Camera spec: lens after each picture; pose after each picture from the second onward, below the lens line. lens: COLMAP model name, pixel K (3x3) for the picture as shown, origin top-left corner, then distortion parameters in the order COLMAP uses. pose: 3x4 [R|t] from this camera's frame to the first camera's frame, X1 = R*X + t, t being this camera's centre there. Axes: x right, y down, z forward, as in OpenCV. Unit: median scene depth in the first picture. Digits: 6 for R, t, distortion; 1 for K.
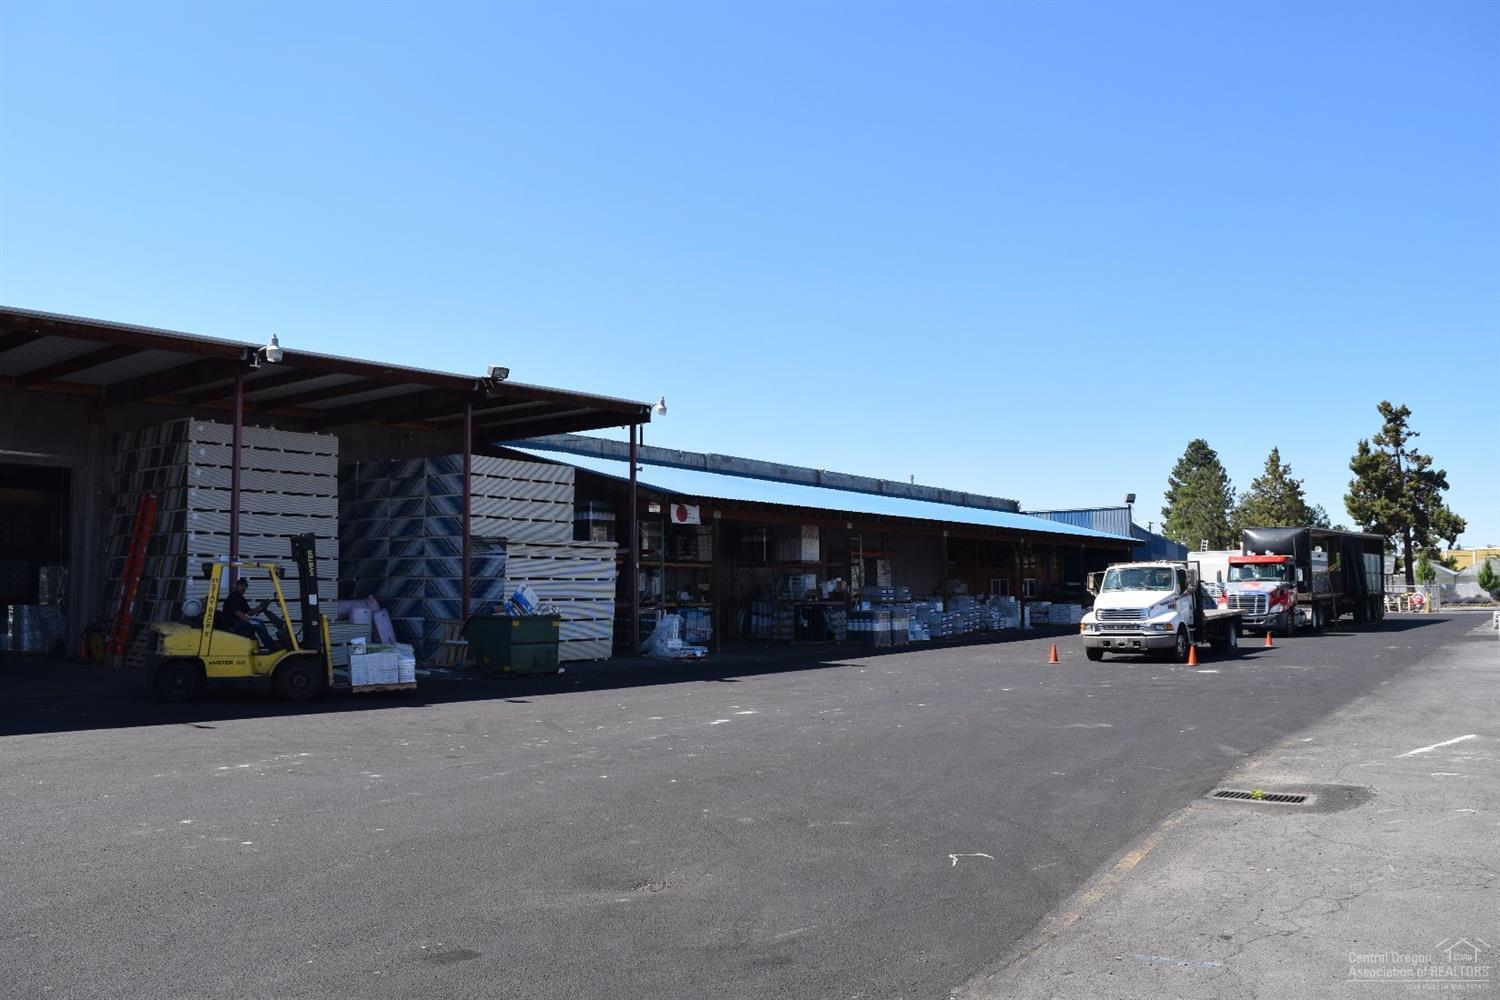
lens RADIAL K [[1176.2, 0, 752.3], [0, 1176.2, 501.3], [0, 0, 1]] dist [-0.094910, 0.018965]
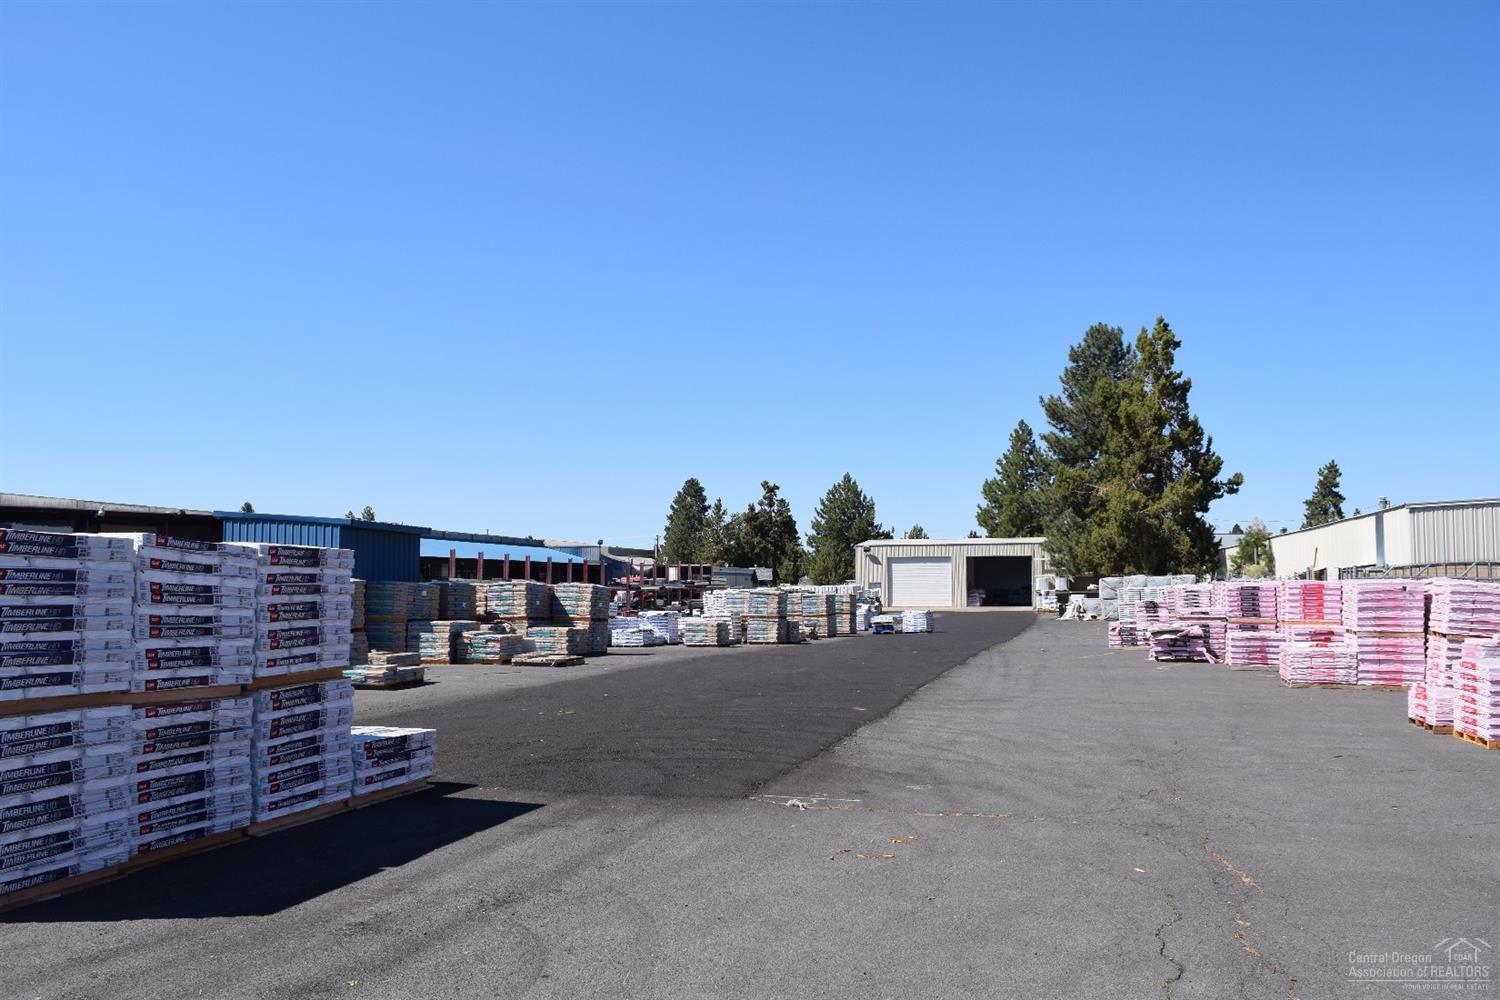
lens RADIAL K [[1176.2, 0, 748.2], [0, 1176.2, 500.2], [0, 0, 1]] dist [-0.094910, 0.018965]
pose [[0.935027, 0.034285, 0.352916, -0.102477], [-0.037816, 0.999280, 0.003116, -0.064151], [-0.352555, -0.016259, 0.935650, -0.676814]]
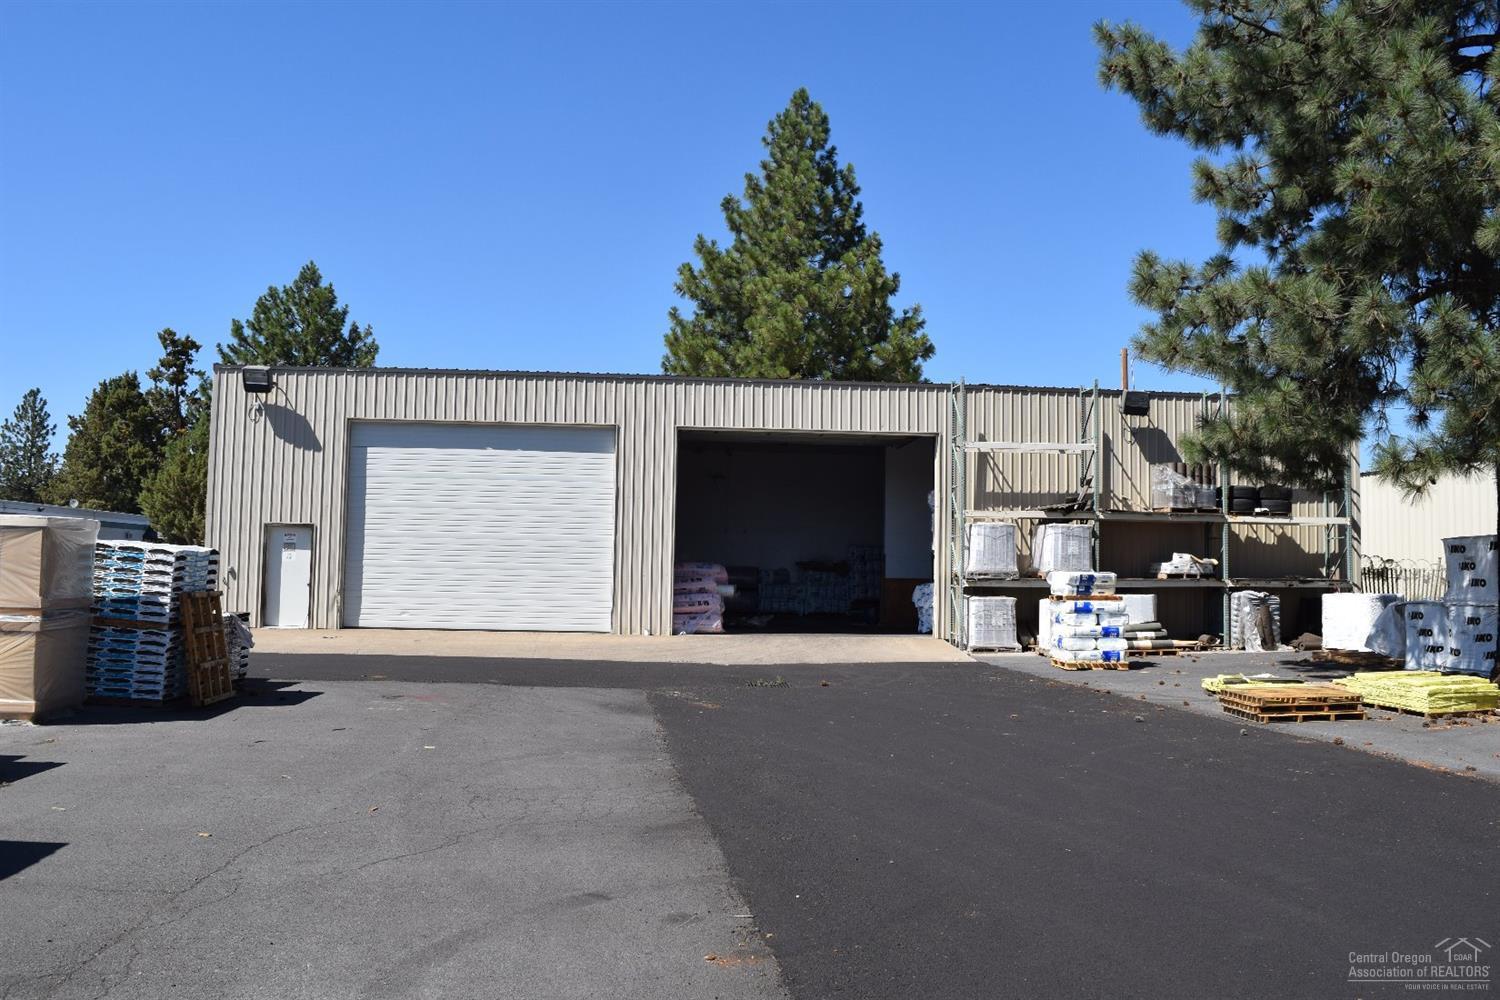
lens RADIAL K [[1176.2, 0, 749.9], [0, 1176.2, 498.5], [0, 0, 1]] dist [-0.094910, 0.018965]
pose [[0.745193, 0.067196, 0.663454, 0.333650], [-0.084766, 0.996385, -0.005705, 0.003386], [-0.661439, -0.051987, 0.748195, 0.102494]]
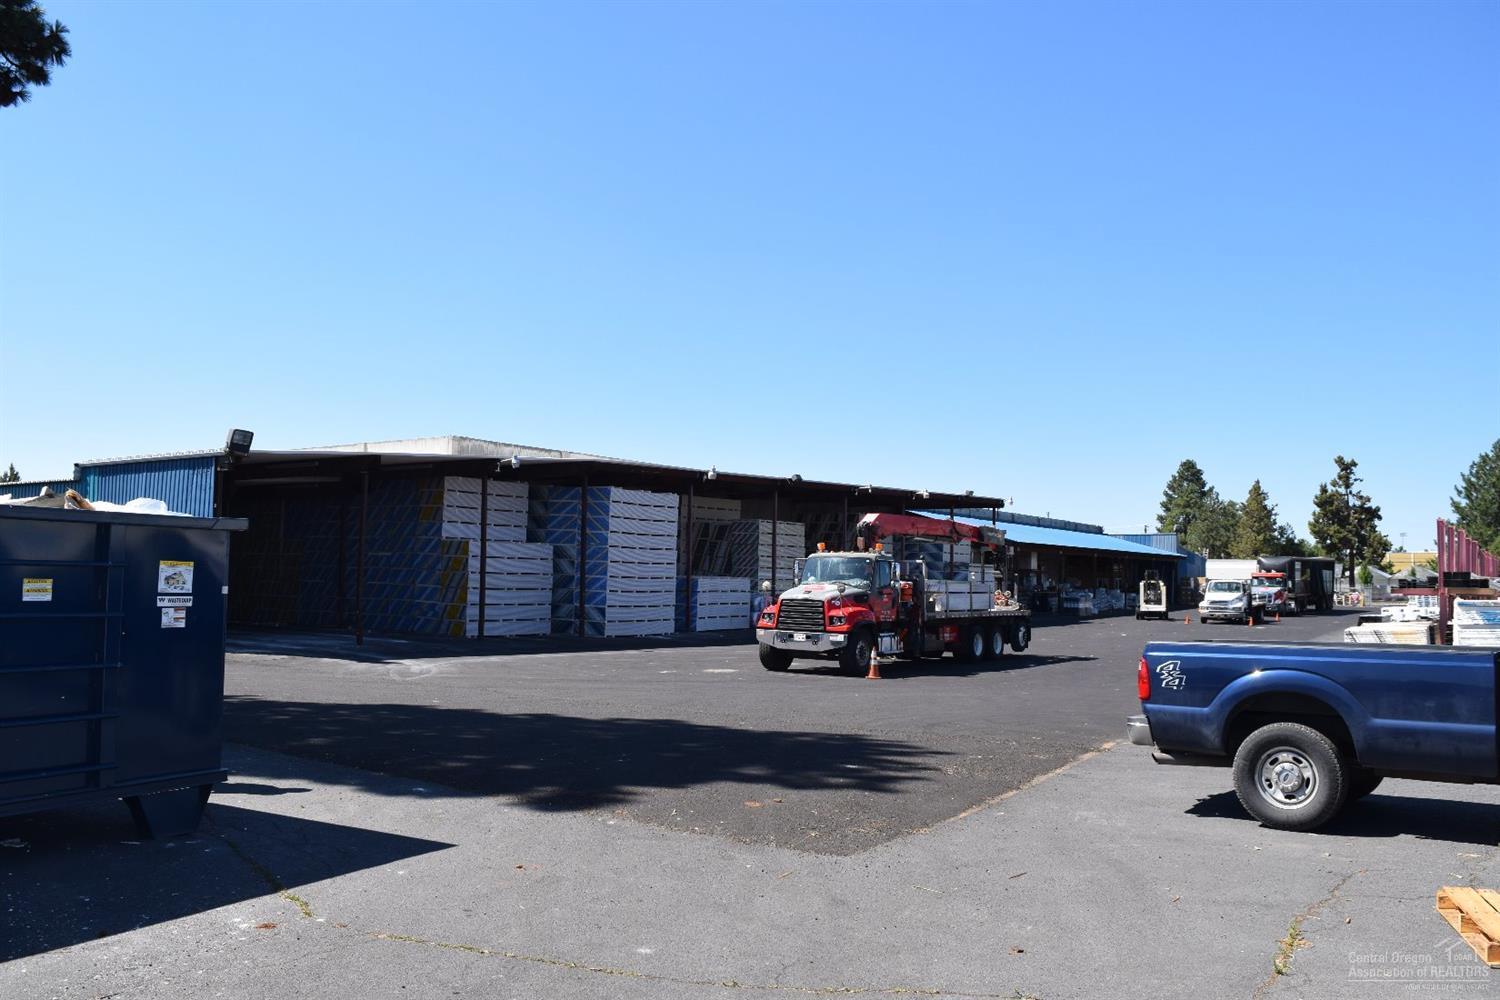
lens RADIAL K [[1176.2, 0, 747.2], [0, 1176.2, 501.1], [0, 0, 1]] dist [-0.094910, 0.018965]
pose [[0.999096, 0.029422, 0.030676, -0.224014], [-0.030054, 0.999341, 0.020369, -0.039455], [-0.030056, -0.021272, 0.999322, -0.403338]]
